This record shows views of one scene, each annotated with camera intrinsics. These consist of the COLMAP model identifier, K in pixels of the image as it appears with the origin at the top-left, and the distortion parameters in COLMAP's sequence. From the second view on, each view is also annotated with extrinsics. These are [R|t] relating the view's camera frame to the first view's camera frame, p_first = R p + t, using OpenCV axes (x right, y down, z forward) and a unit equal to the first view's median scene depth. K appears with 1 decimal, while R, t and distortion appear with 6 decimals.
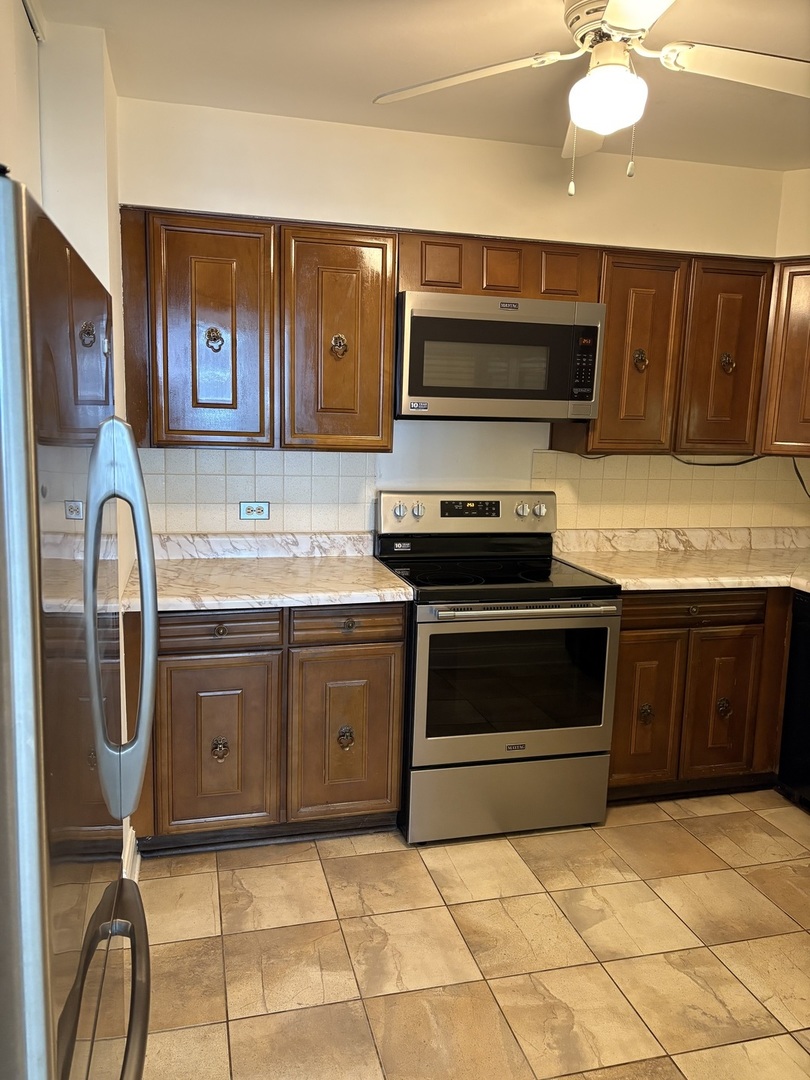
lens RADIAL K [[817.5, 0, 404.0], [0, 817.5, 537.4], [0, 0, 1]] dist [0.045120, -0.049048]
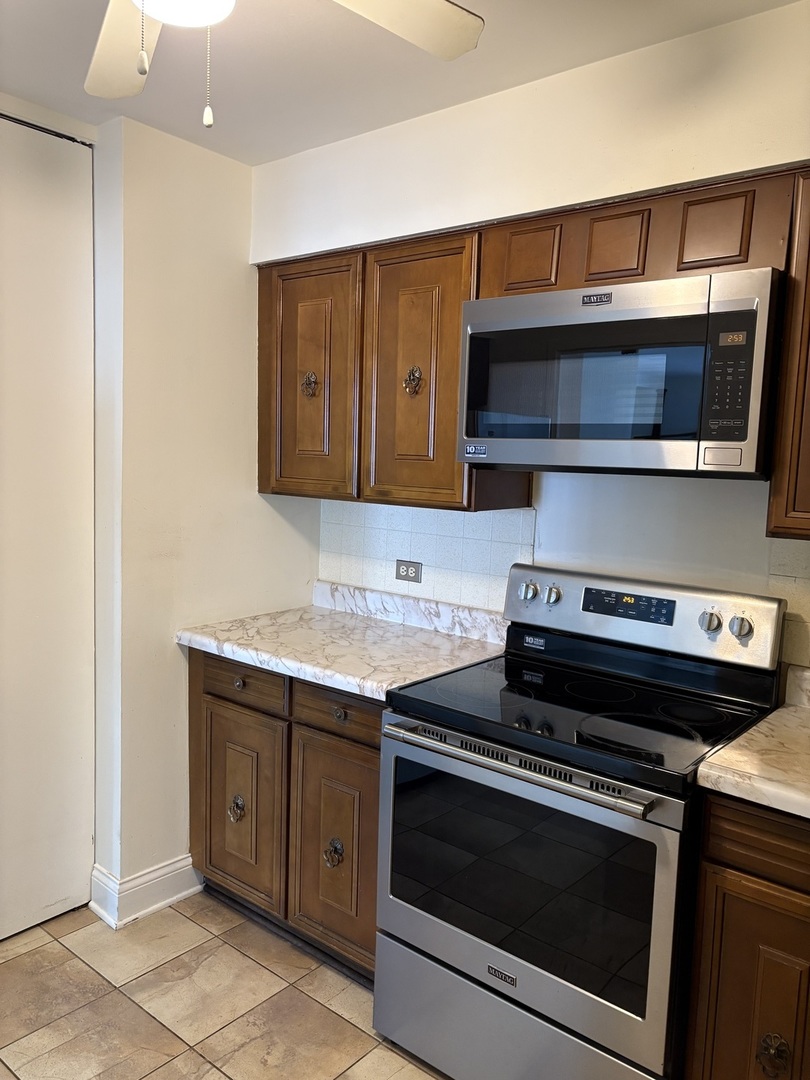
lens RADIAL K [[817.5, 0, 404.0], [0, 817.5, 537.4], [0, 0, 1]] dist [0.045120, -0.049048]
pose [[0.584402, 0.077084, -0.807795, 0.535516], [-0.143095, 0.989667, -0.009084, -0.060571], [0.798748, 0.120900, 0.589394, 0.472410]]
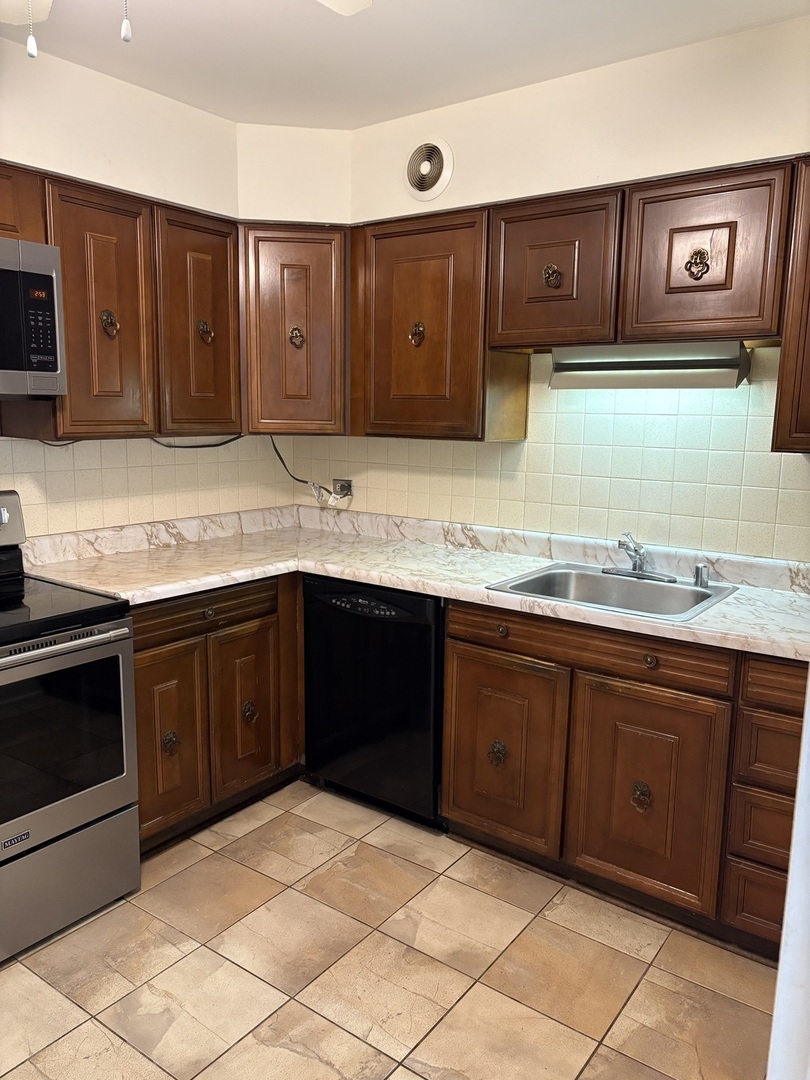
lens RADIAL K [[818.7, 0, 404.1], [0, 818.7, 543.2], [0, 0, 1]] dist [0.038705, -0.036897]
pose [[0.780718, -0.120819, 0.613092, -0.013892], [0.104232, 0.992564, 0.062868, -0.018612], [-0.616129, 0.014822, 0.787506, 0.172607]]
